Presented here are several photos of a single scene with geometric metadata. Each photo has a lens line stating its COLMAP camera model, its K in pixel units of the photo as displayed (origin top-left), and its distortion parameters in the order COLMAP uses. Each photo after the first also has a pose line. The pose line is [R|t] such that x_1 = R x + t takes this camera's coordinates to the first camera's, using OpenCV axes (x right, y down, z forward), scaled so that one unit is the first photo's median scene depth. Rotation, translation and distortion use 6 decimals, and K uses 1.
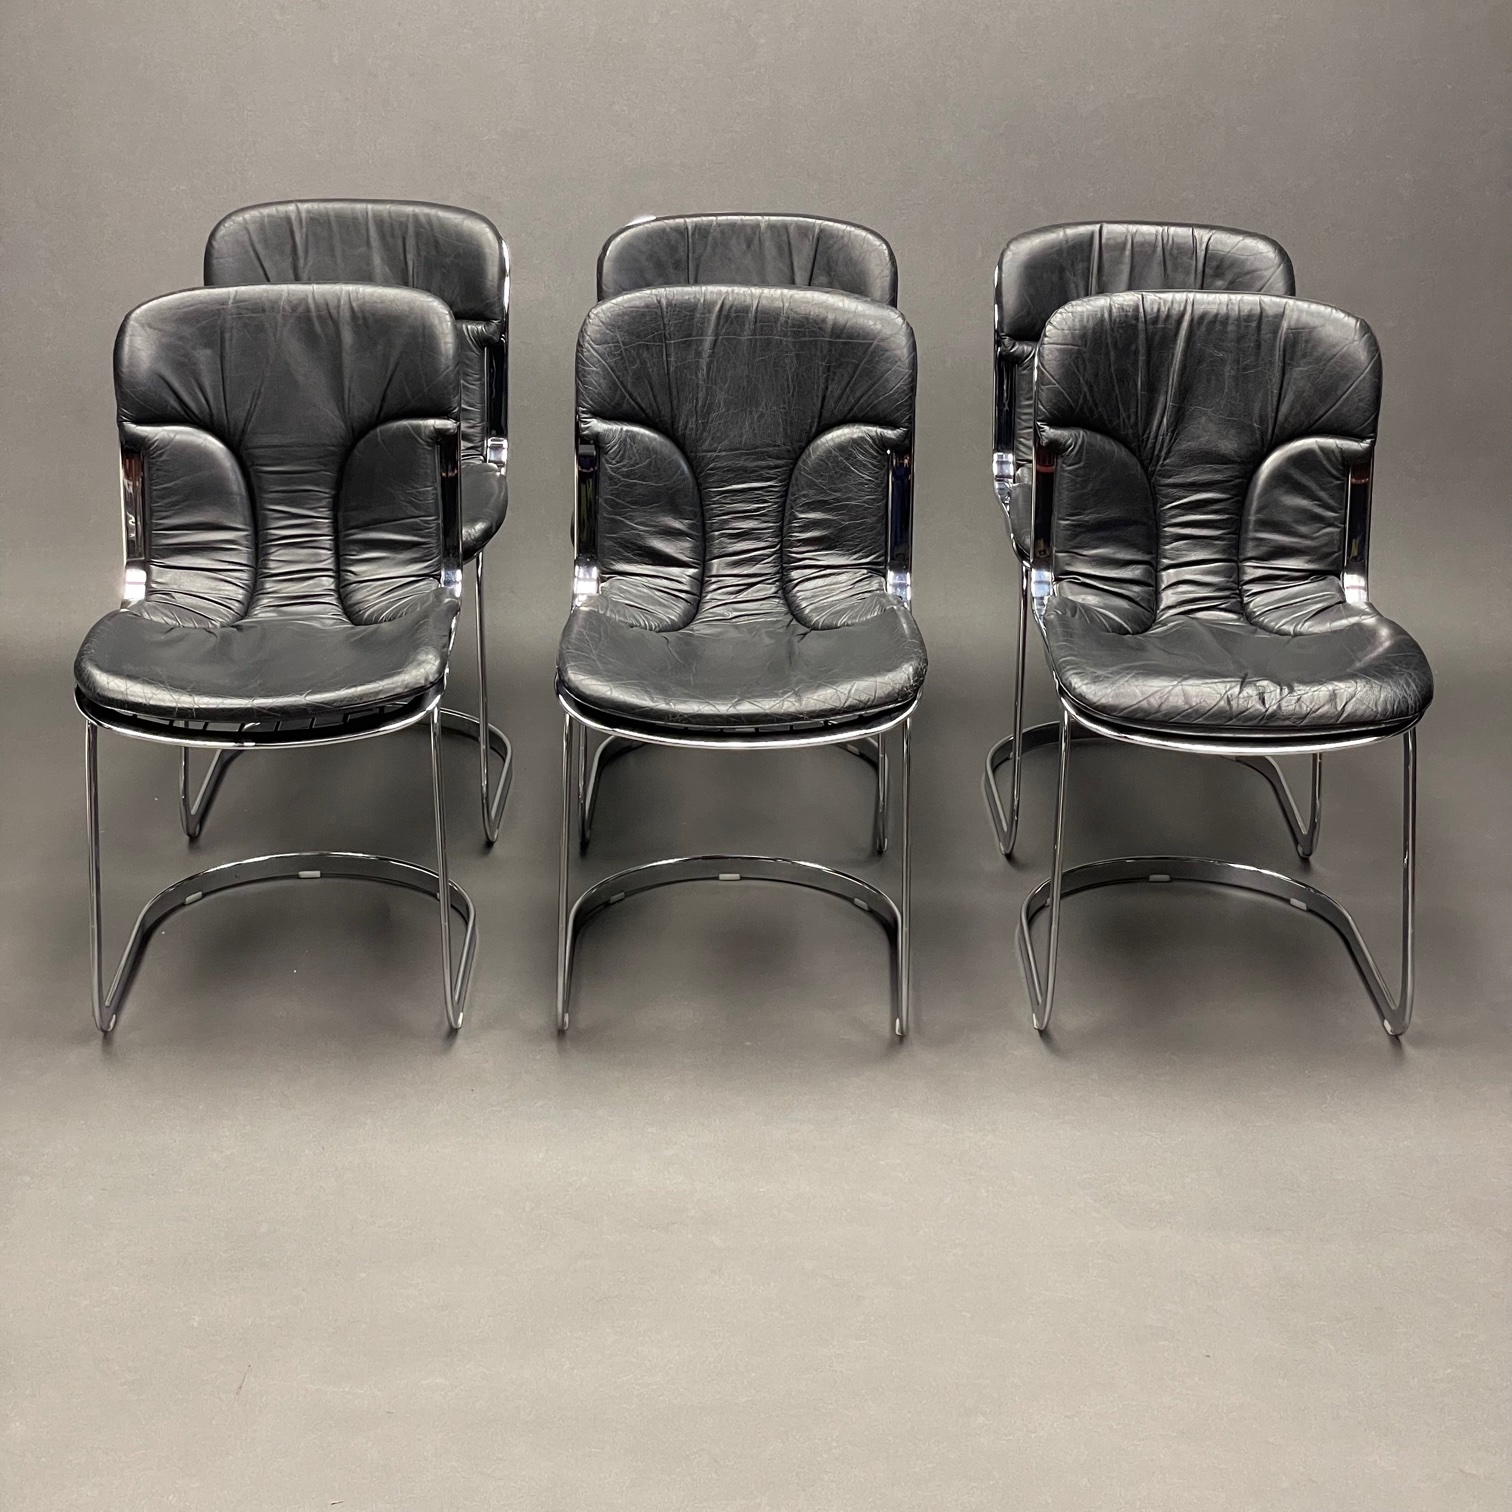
lens RADIAL K [[3021.4, 0, 716.0], [0, 3021.4, 715.0], [0, 0, 1]] dist [-0.165563, 2.857670]
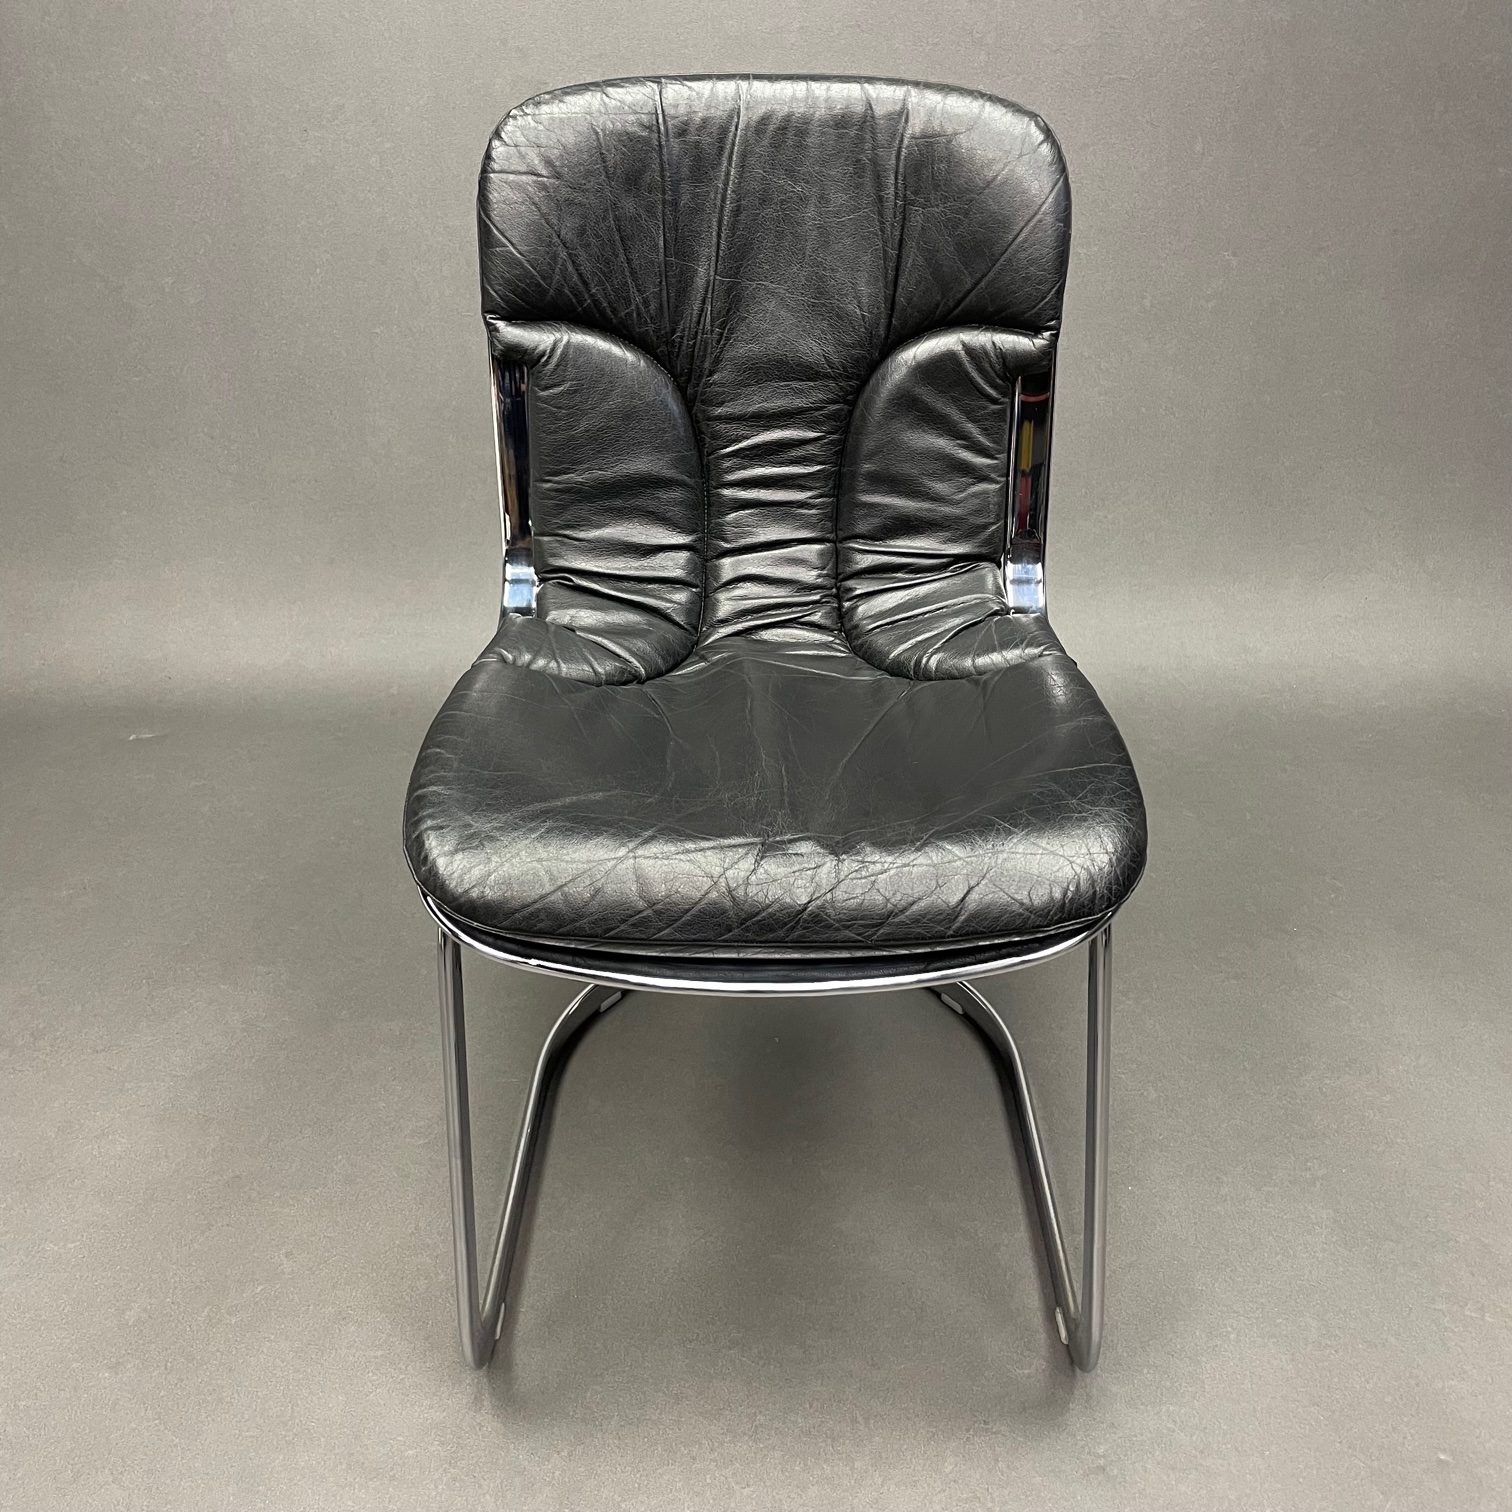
lens RADIAL K [[1529.4, 0, 750.1], [0, 1529.4, 742.7], [0, 0, 1]] dist [0.078347, -0.108101]
pose [[0.999077, -0.003873, -0.042771, -0.010873], [0.010870, 0.986300, 0.164604, -0.092340], [0.041548, -0.164917, 0.985432, 0.761659]]
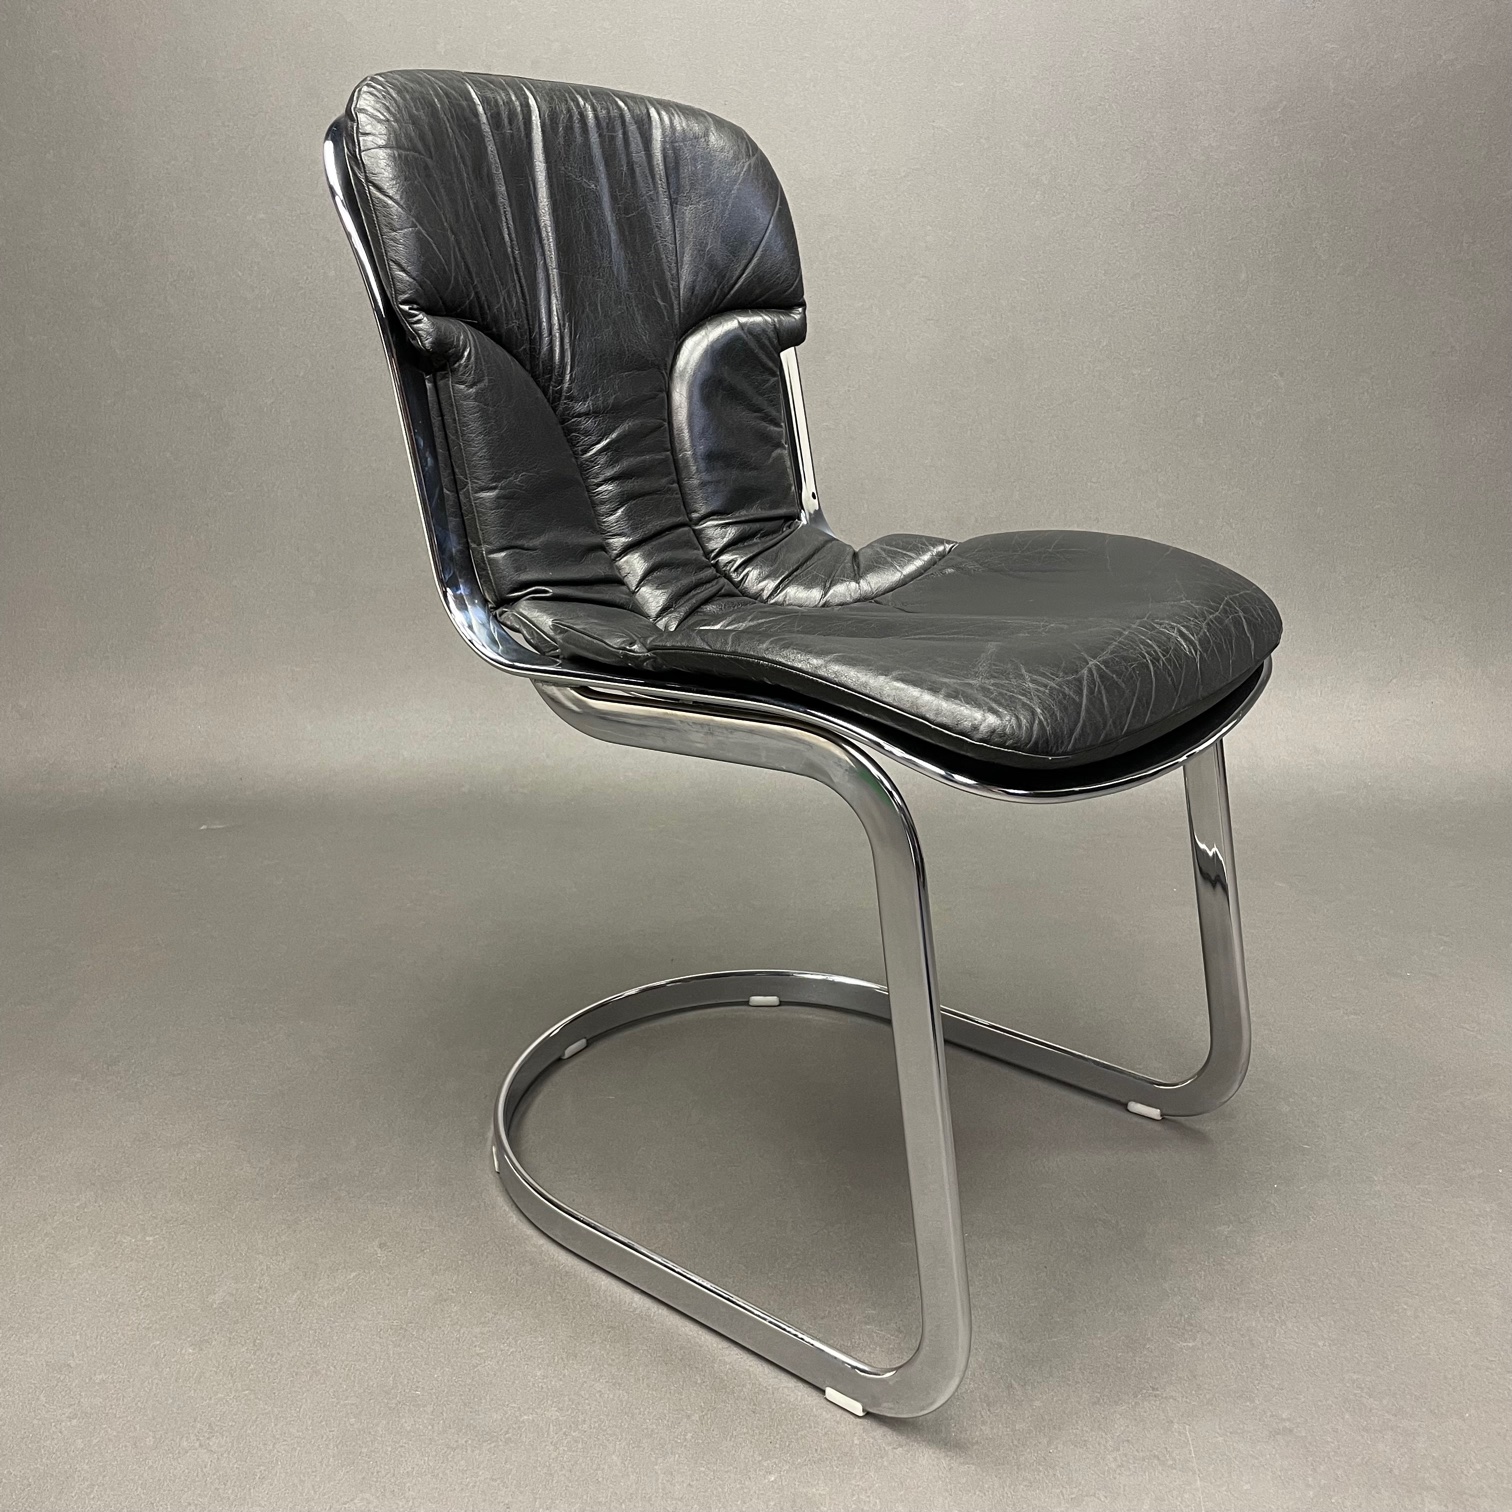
lens RADIAL K [[1529.4, 0, 750.1], [0, 1529.4, 742.7], [0, 0, 1]] dist [0.078347, -0.108101]
pose [[0.999090, -0.010072, -0.041453, -0.035975], [0.008909, 0.999564, -0.028142, -0.024326], [0.041719, 0.027747, 0.998744, 0.757258]]
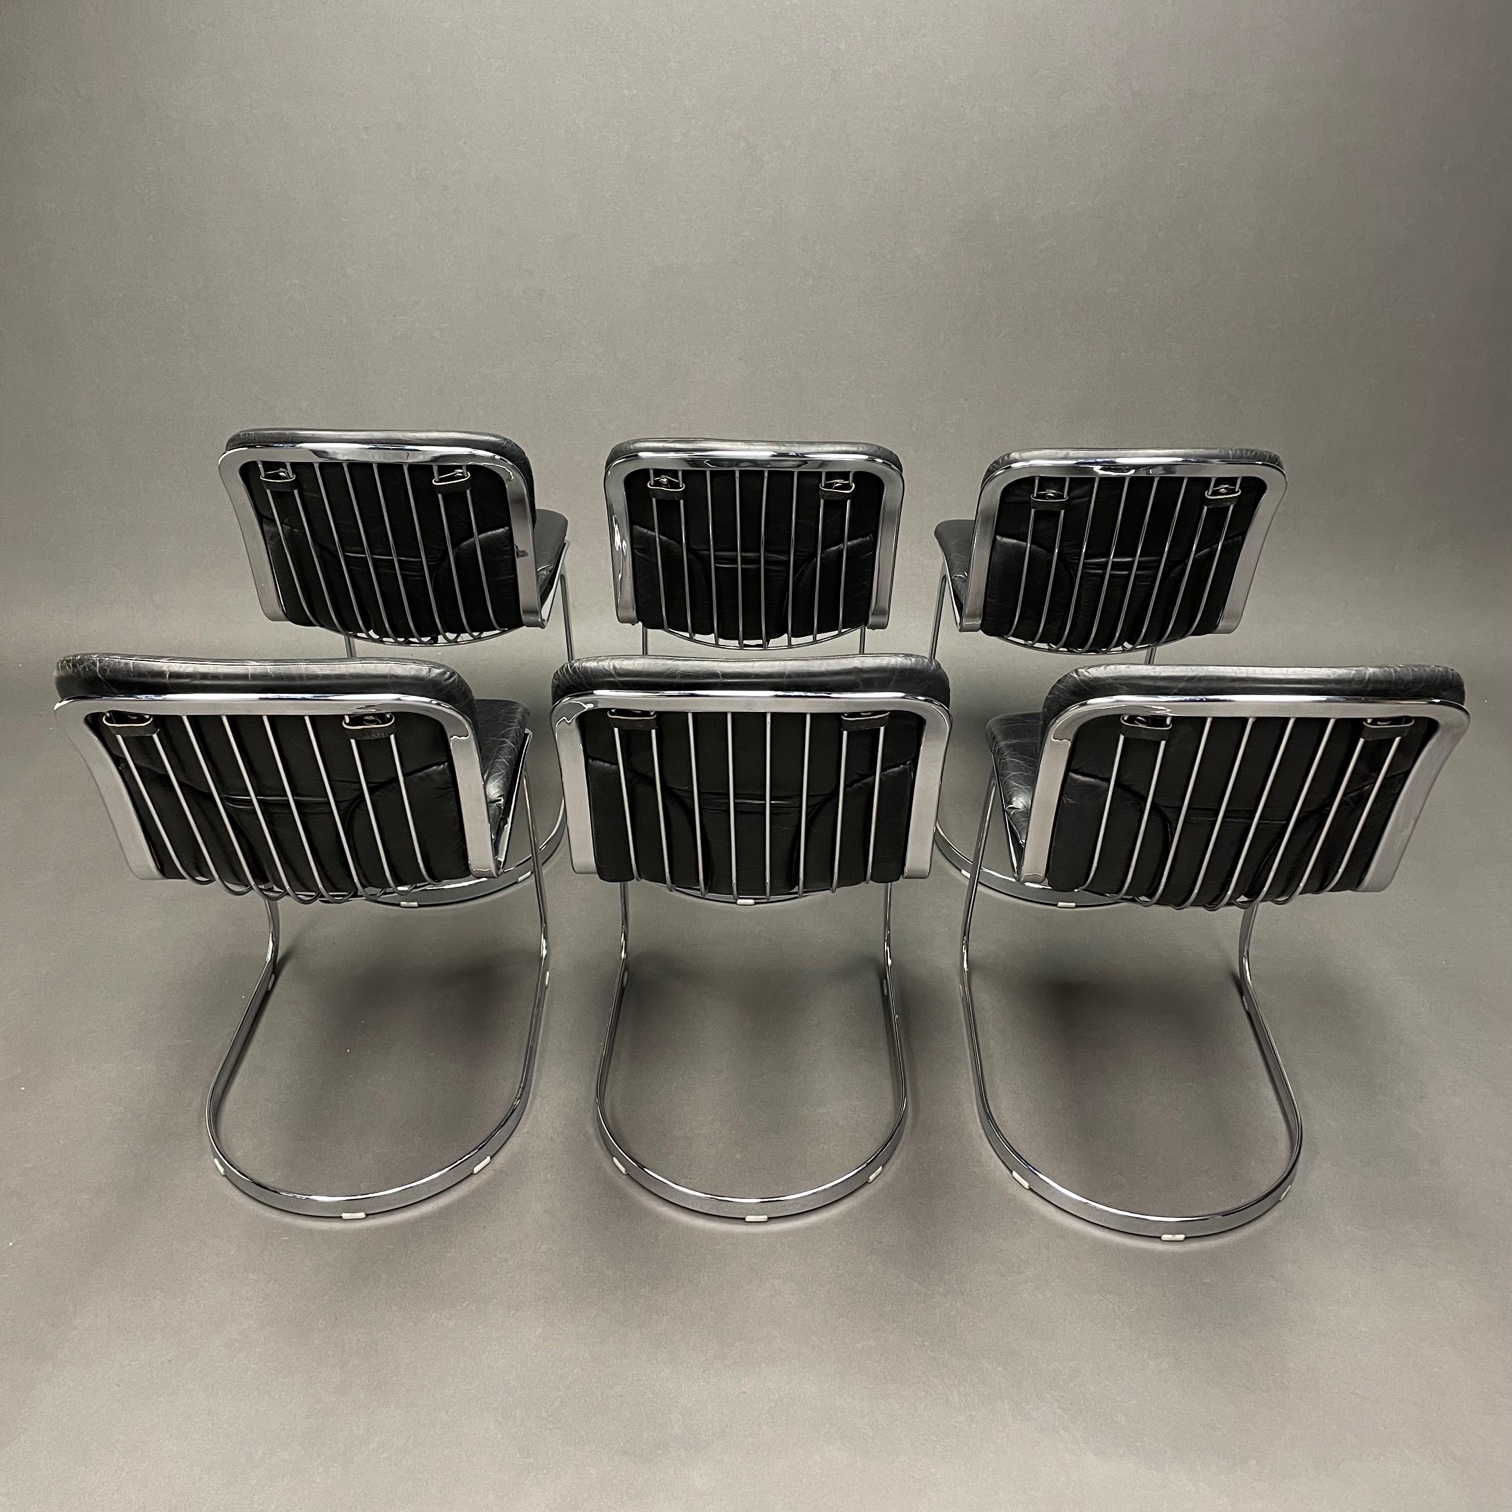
lens RADIAL K [[1529.4, 0, 750.1], [0, 1529.4, 742.7], [0, 0, 1]] dist [0.078347, -0.108101]
pose [[0.999968, 0.004312, -0.006799, 0.017379], [-0.002902, 0.980748, 0.195255, -0.145826], [0.007510, -0.195229, 0.980729, 0.446591]]
